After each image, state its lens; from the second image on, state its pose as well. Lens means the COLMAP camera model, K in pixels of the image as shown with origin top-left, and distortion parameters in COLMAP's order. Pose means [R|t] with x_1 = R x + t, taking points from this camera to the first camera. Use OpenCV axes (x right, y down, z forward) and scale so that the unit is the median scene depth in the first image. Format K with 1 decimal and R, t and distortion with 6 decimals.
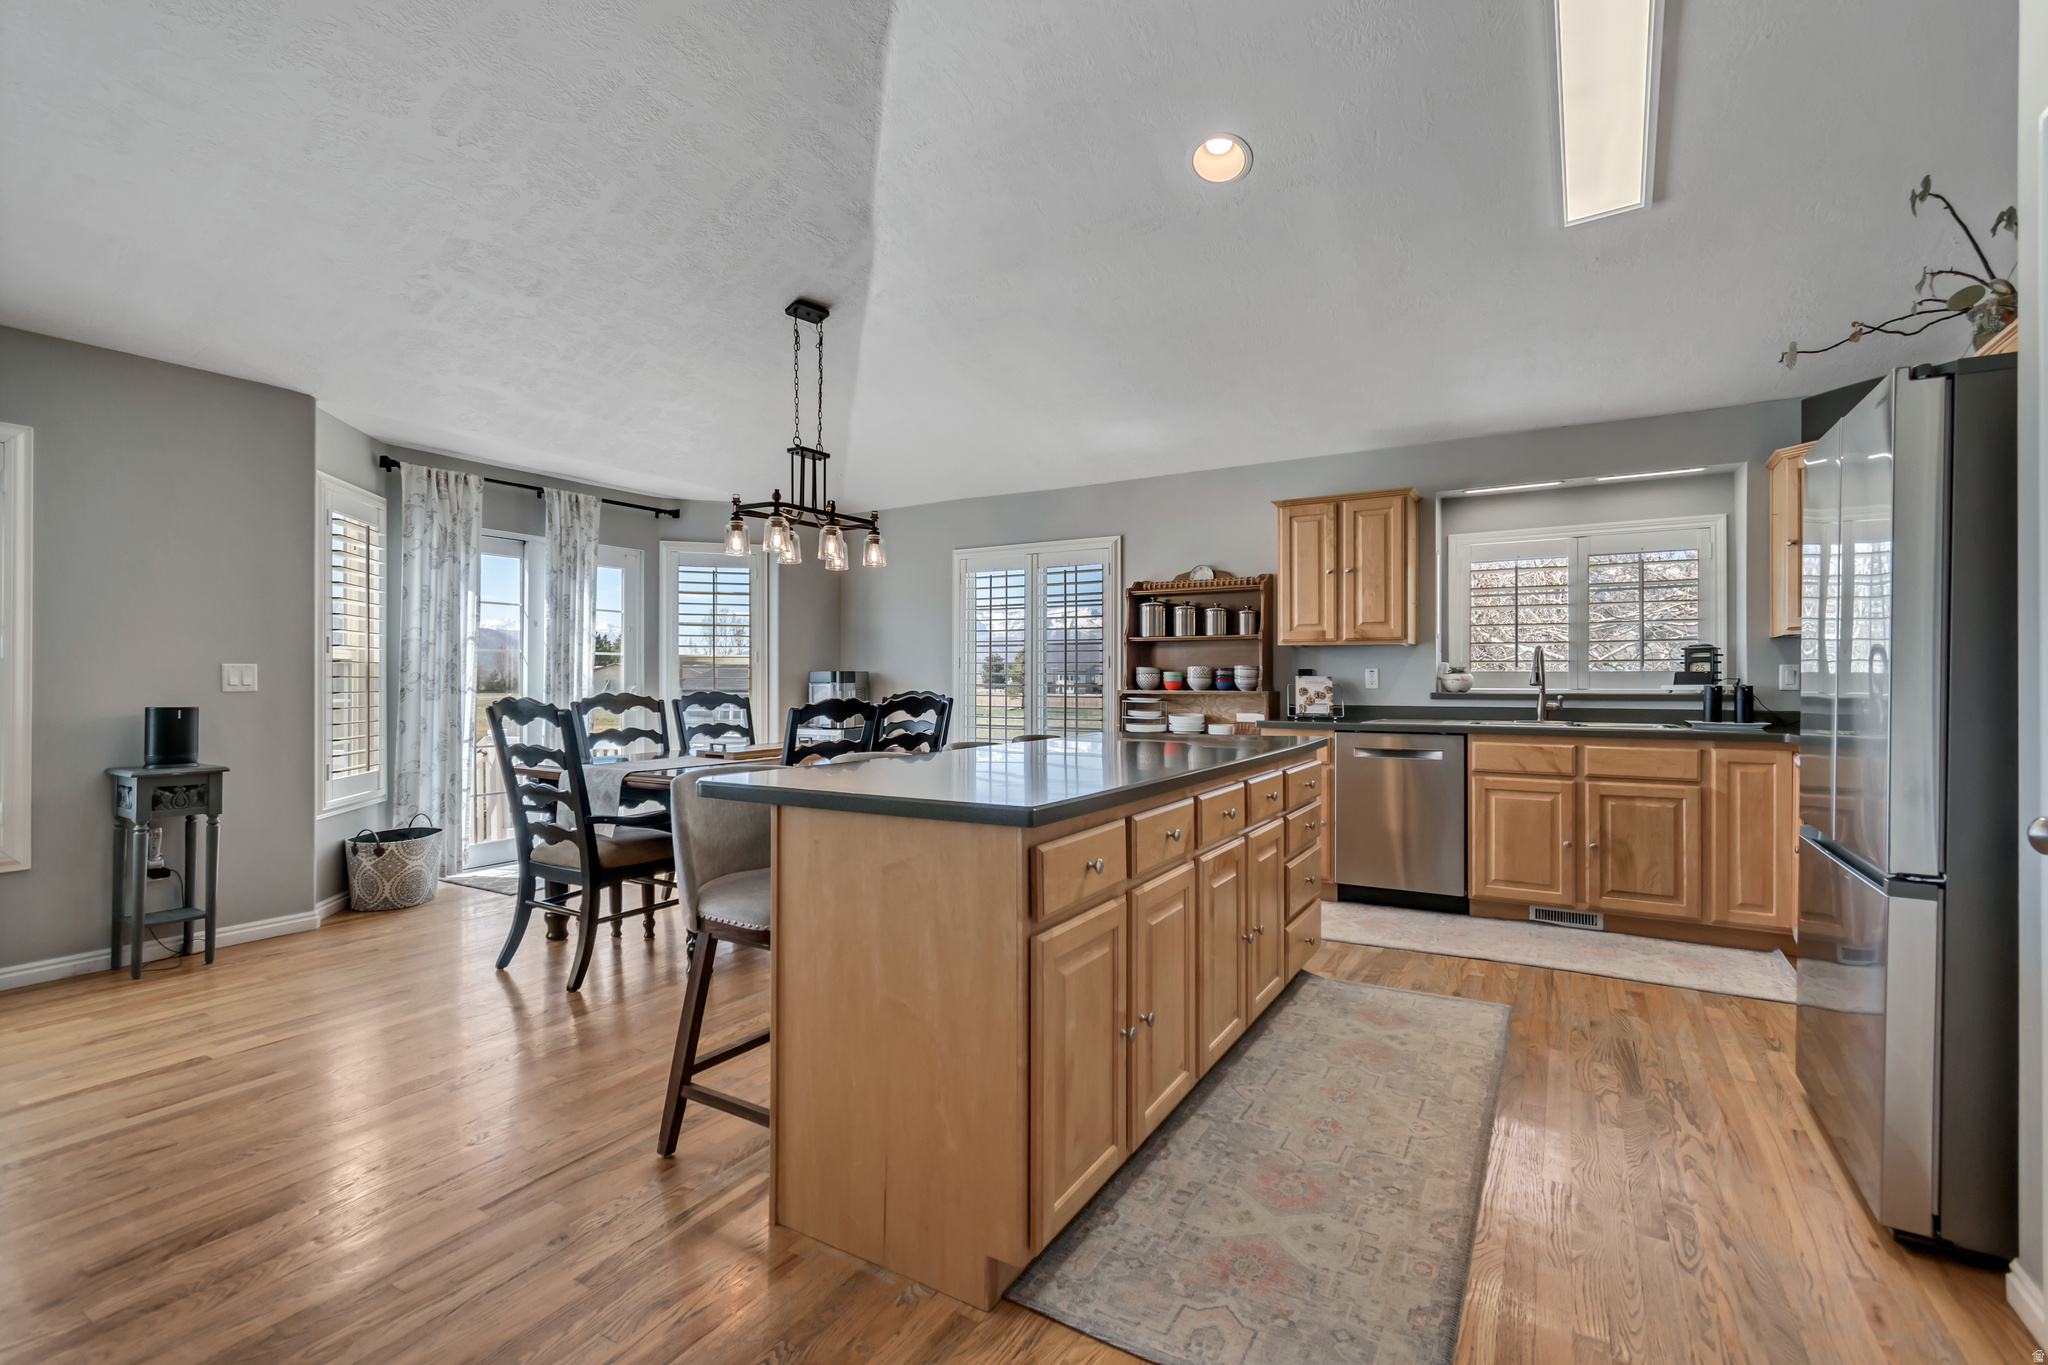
lens RADIAL K [[919.5, 0, 1029.9], [0, 919.5, 687.6], [0, 0, 1]] dist [0.004511, -0.003387]
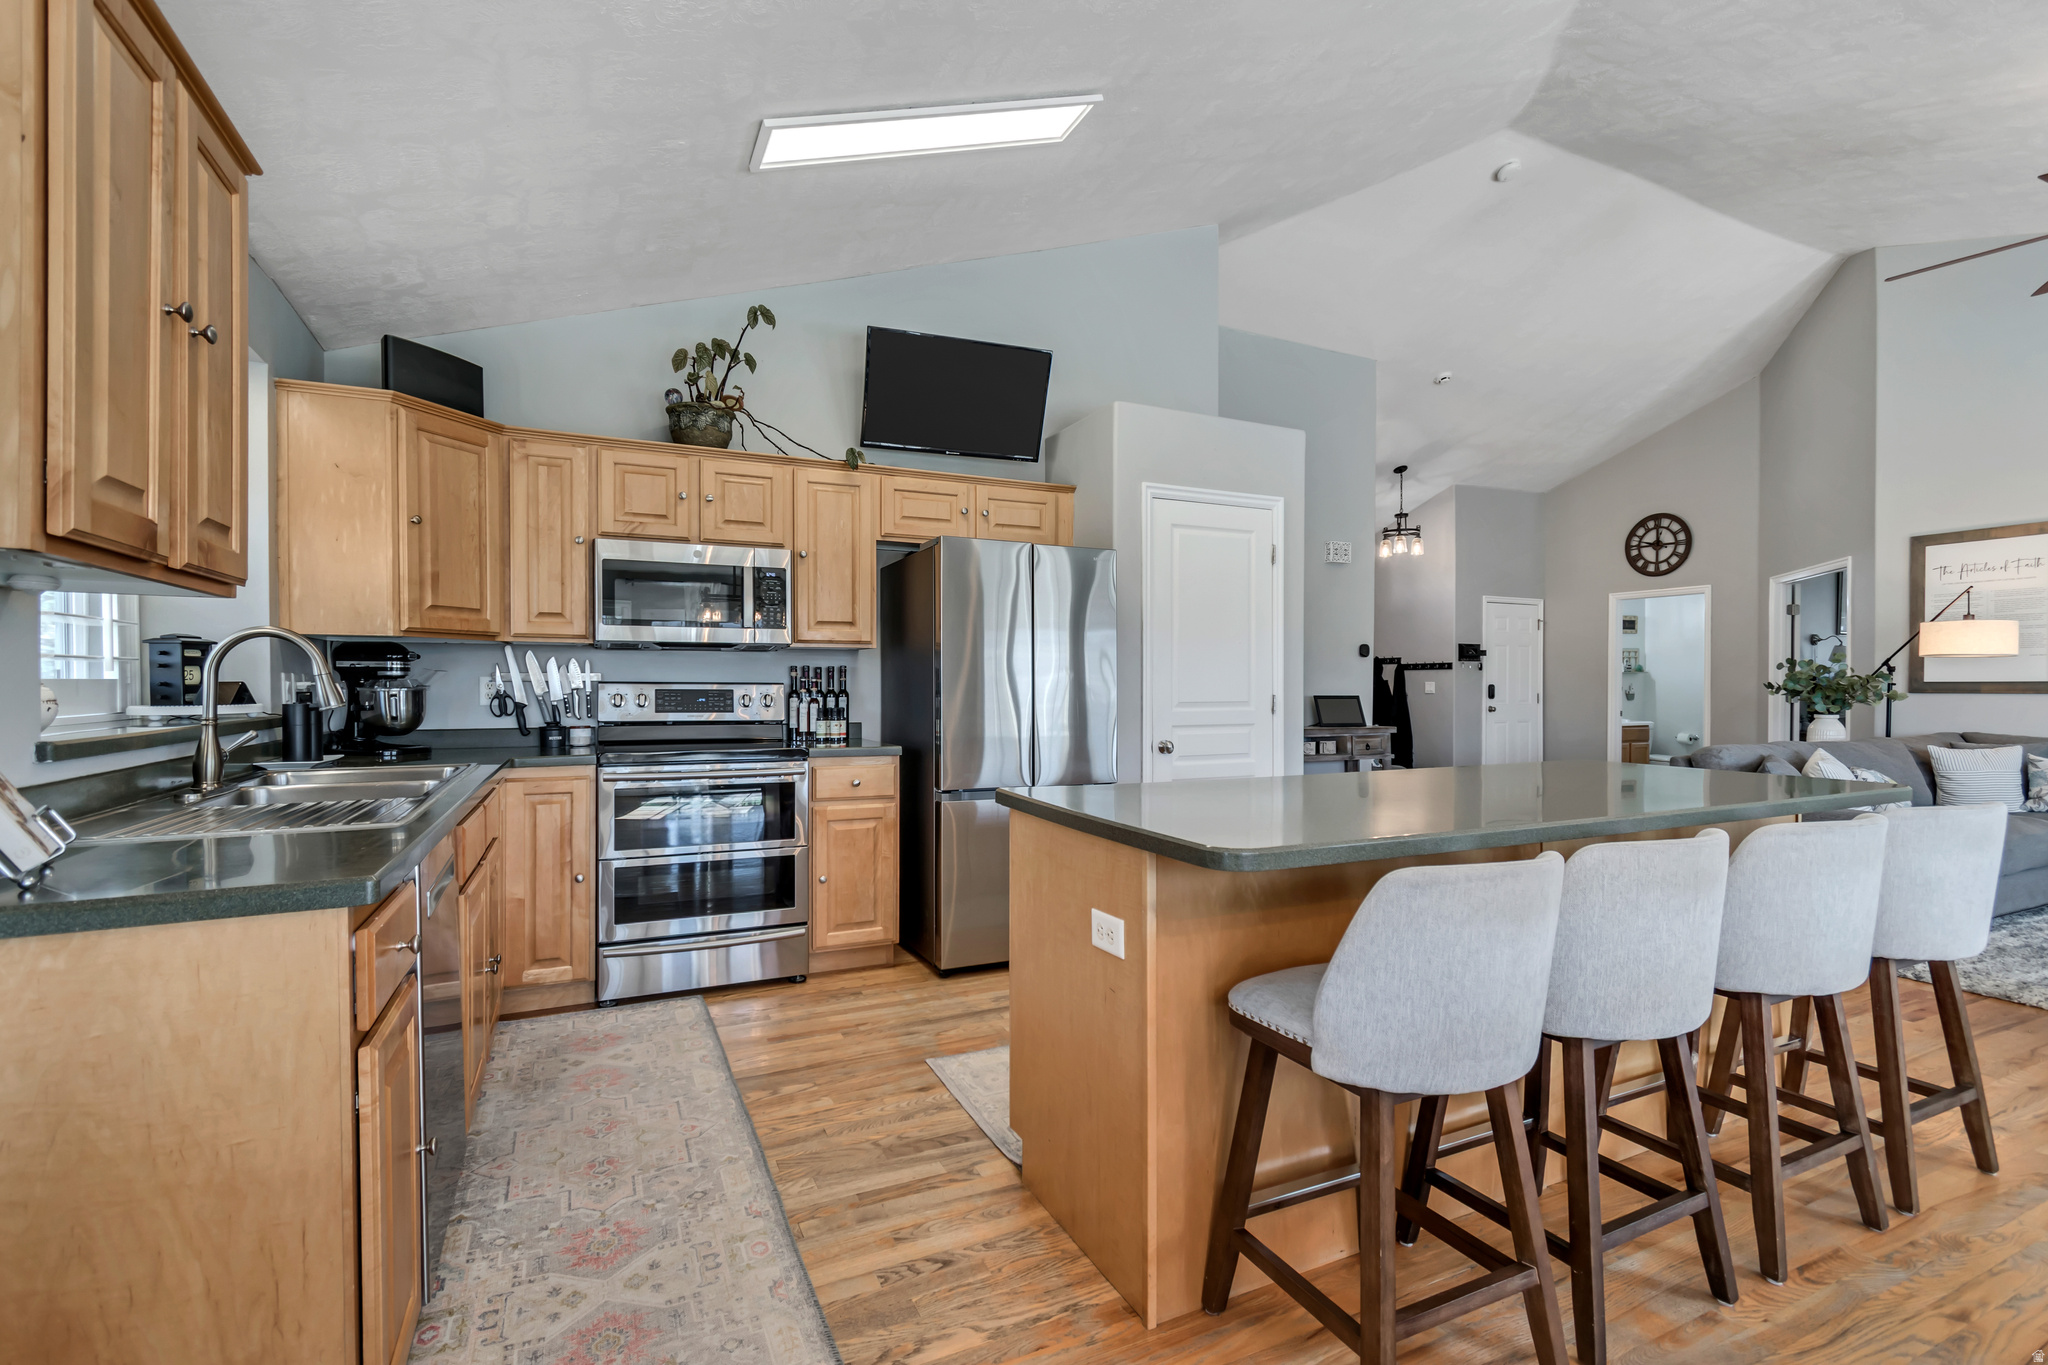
lens RADIAL K [[919.5, 0, 1023.5], [0, 919.5, 693.7], [0, 0, 1]] dist [0.004511, -0.003387]
pose [[-0.829657, -0.005867, 0.558243, -0.034081], [0.003547, 0.999869, 0.015780, -0.014748], [-0.558262, 0.015072, -0.829528, 1.058590]]
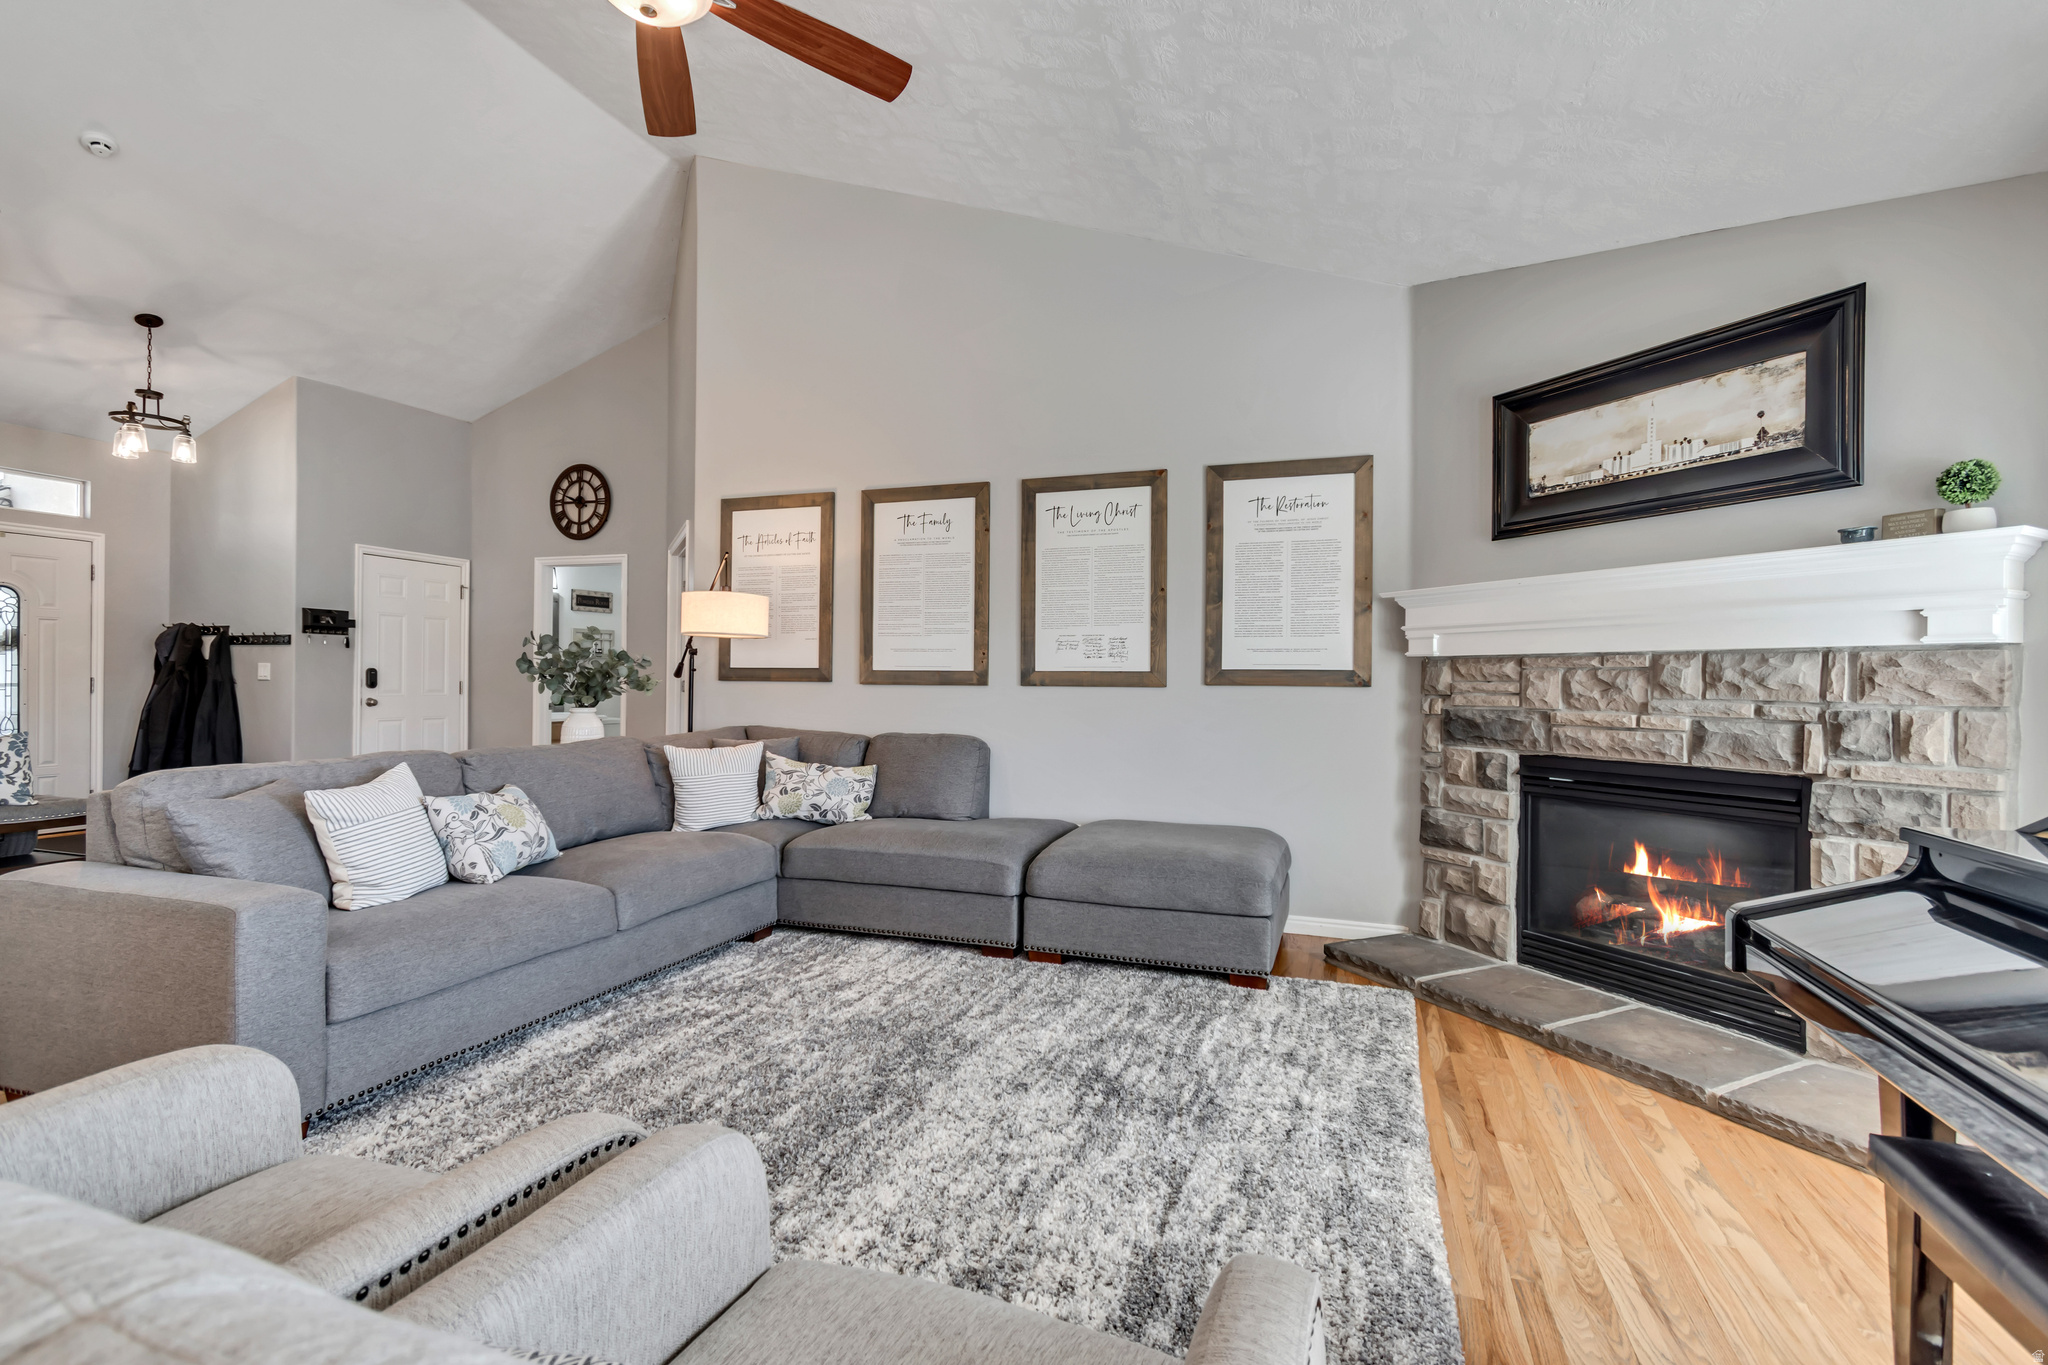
lens RADIAL K [[919.5, 0, 1030.9], [0, 919.5, 678.1], [0, 0, 1]] dist [0.004511, -0.003387]
pose [[-0.979221, -0.011868, -0.202449, -0.453312], [-0.013003, 0.999906, 0.004276, -0.004453], [0.202379, 0.006819, -0.979284, 0.498860]]
